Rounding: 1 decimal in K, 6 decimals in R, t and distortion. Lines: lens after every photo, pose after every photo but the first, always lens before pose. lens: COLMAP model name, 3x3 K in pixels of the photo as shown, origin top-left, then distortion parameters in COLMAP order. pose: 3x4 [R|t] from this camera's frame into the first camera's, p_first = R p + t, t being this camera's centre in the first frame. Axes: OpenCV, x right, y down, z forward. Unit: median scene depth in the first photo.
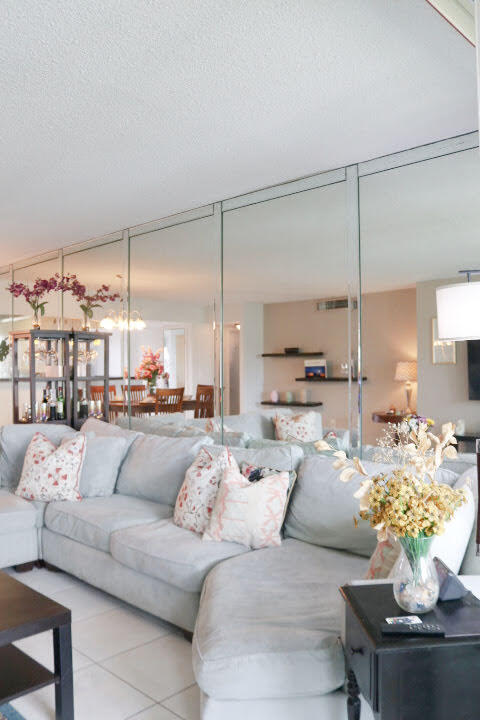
lens RADIAL K [[595.8, 0, 240.0], [0, 595.8, 360.0], [0, 0, 1]] dist [-0.101947, 0.005464]
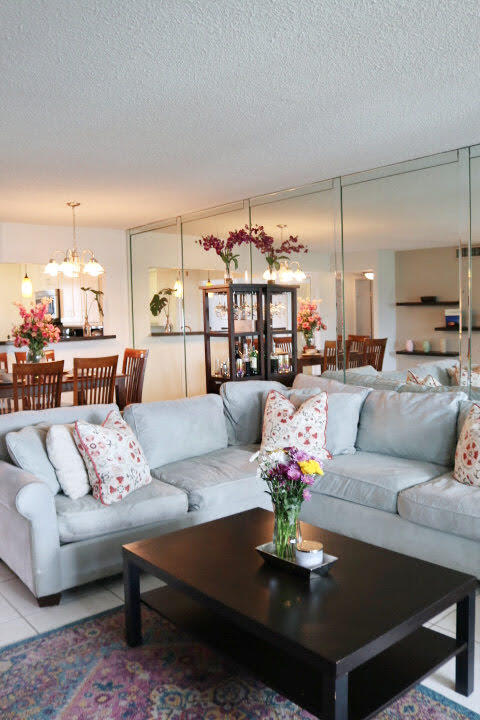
lens RADIAL K [[595.8, 0, 240.0], [0, 595.8, 360.0], [0, 0, 1]] dist [-0.101947, 0.005464]
pose [[0.997318, -0.011671, -0.072260, -0.251990], [0.018041, 0.995944, 0.088144, -0.011818], [0.070938, -0.089212, 0.993483, 0.012369]]
